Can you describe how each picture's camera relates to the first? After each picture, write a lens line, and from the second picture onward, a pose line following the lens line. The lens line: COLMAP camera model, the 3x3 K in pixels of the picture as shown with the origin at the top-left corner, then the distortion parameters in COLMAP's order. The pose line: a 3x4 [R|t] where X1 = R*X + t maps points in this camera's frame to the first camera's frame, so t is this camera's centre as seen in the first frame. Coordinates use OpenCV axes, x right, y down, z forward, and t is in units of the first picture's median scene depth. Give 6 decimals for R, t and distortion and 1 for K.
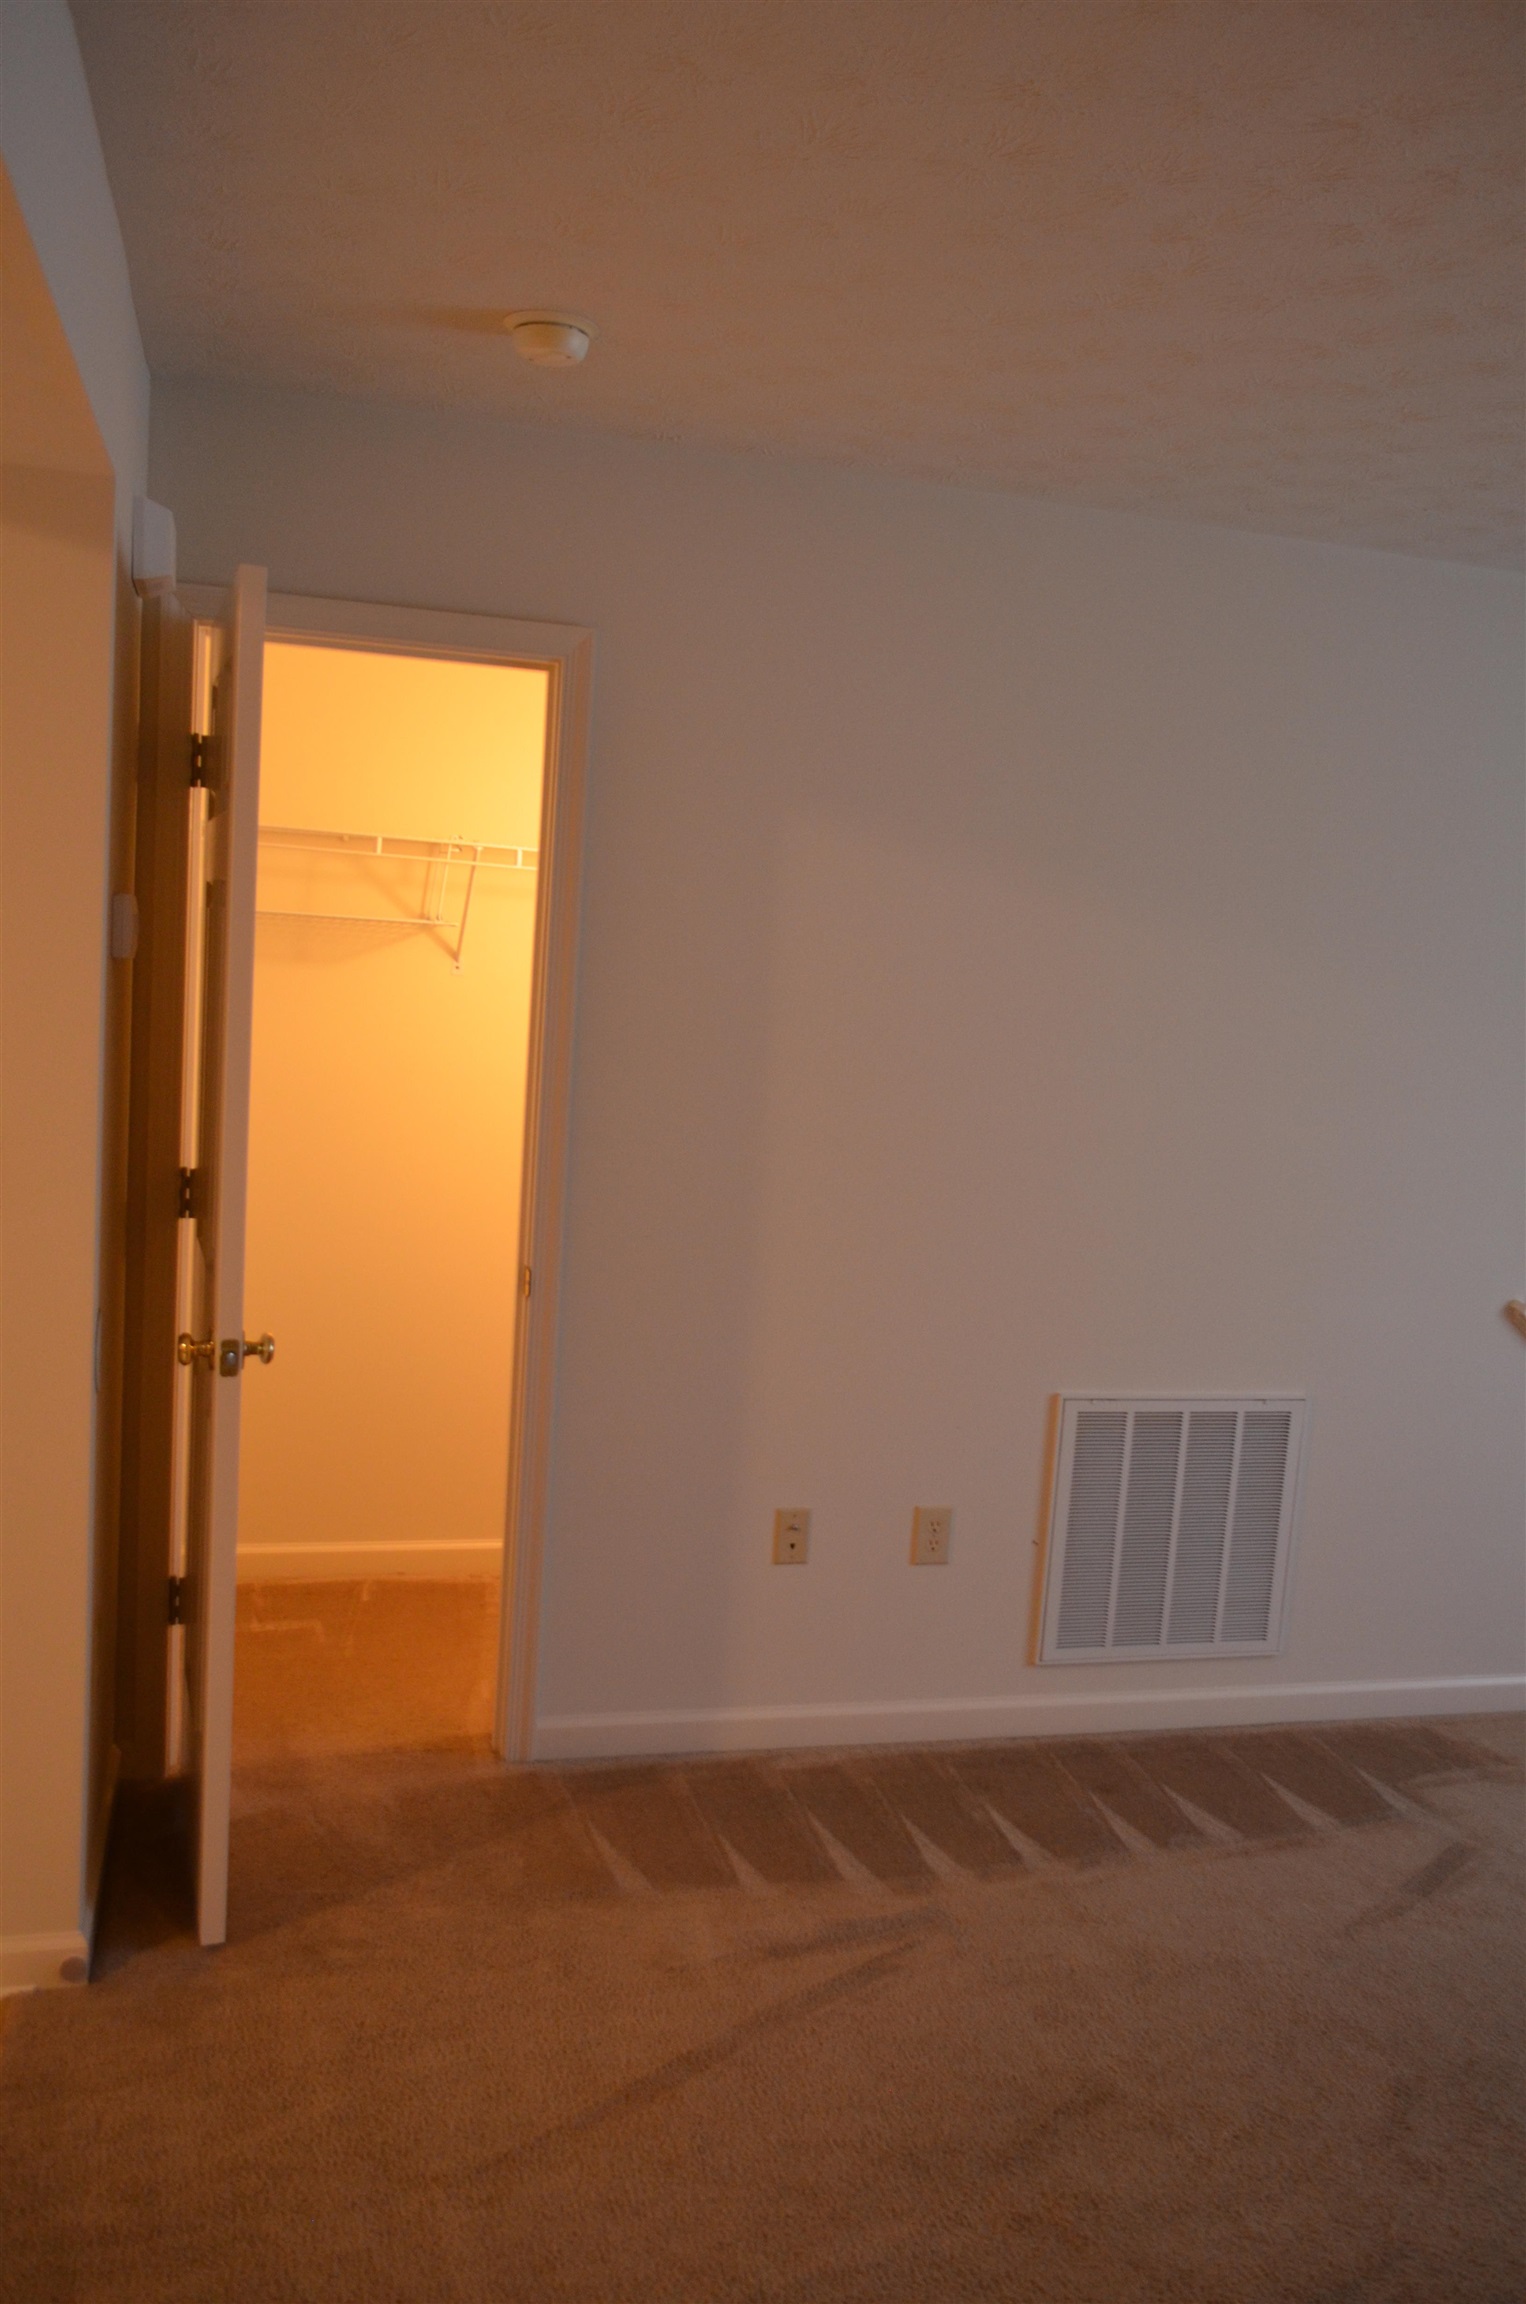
lens RADIAL K [[1803.1, 0, 763.0], [0, 1803.1, 1152.0], [0, 0, 1]] dist [-0.011530, 0.004527]
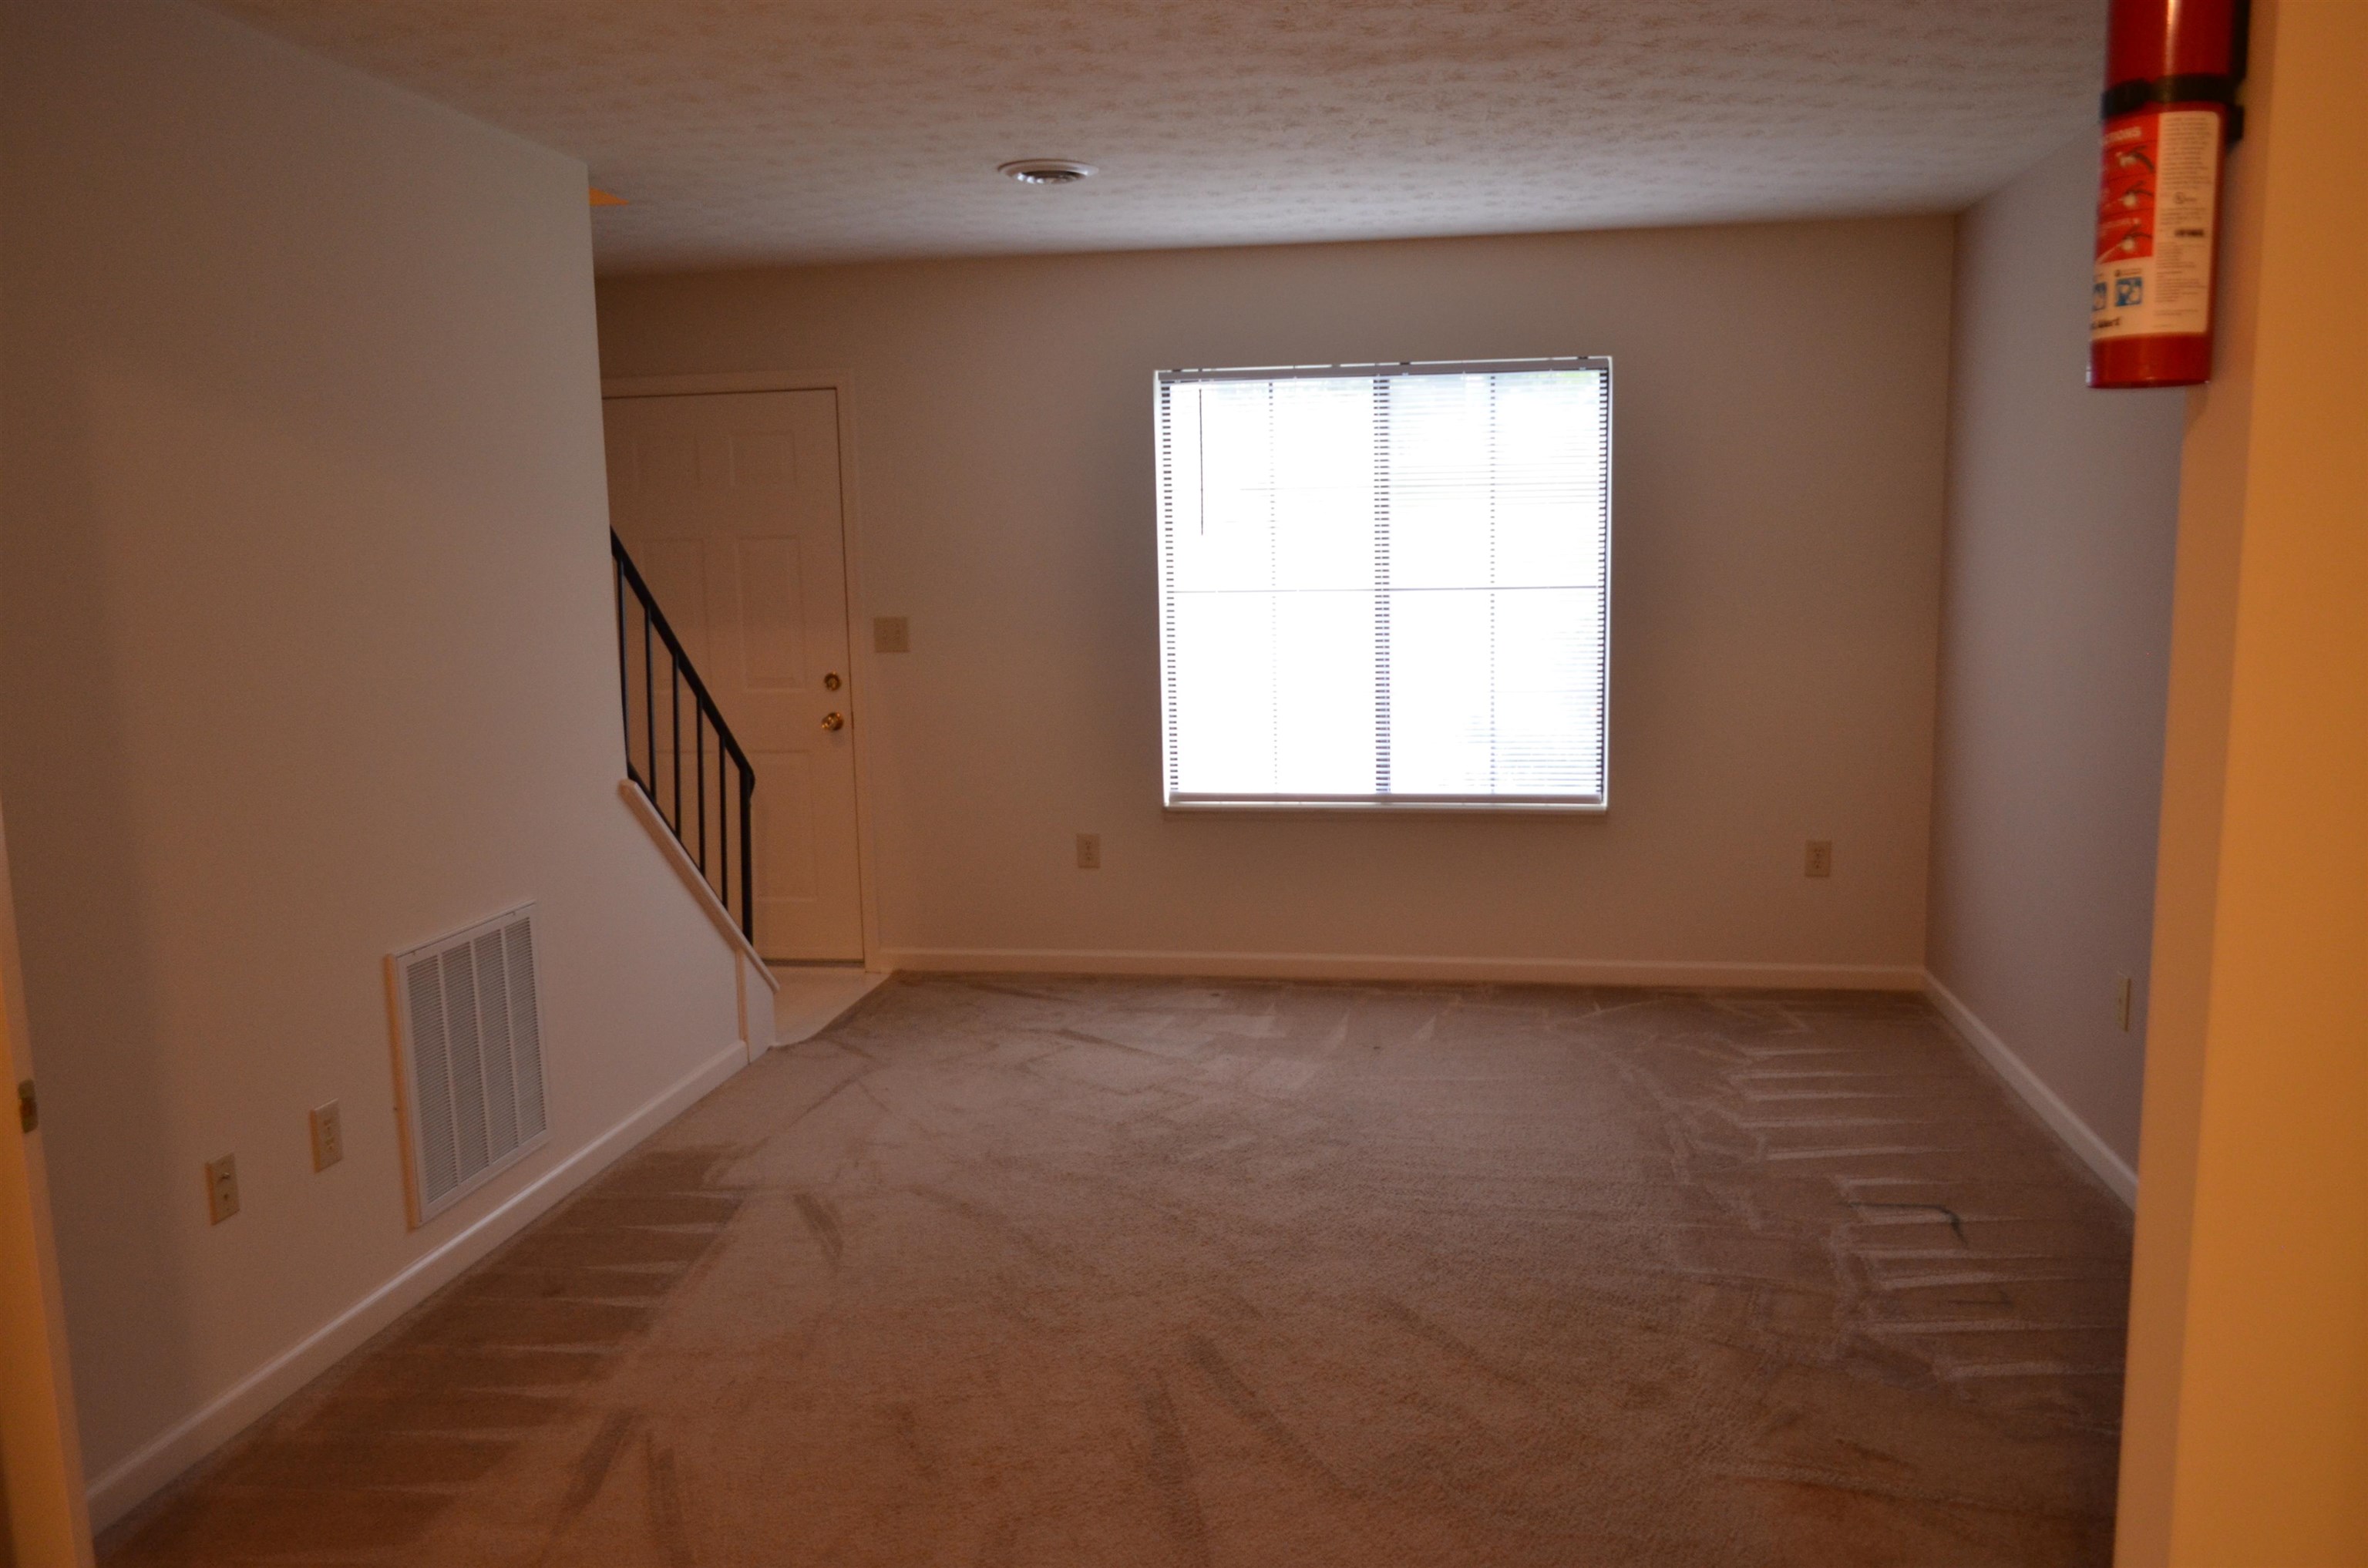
lens RADIAL K [[1853.3, 0, 1216.0], [0, 1853.3, 792.7], [0, 0, 1]] dist [-0.011530, 0.004527]
pose [[0.389387, -0.204212, 0.898151, -0.565685], [0.148041, 0.976311, 0.157801, -0.045912], [-0.909099, 0.071518, 0.410394, 0.174138]]
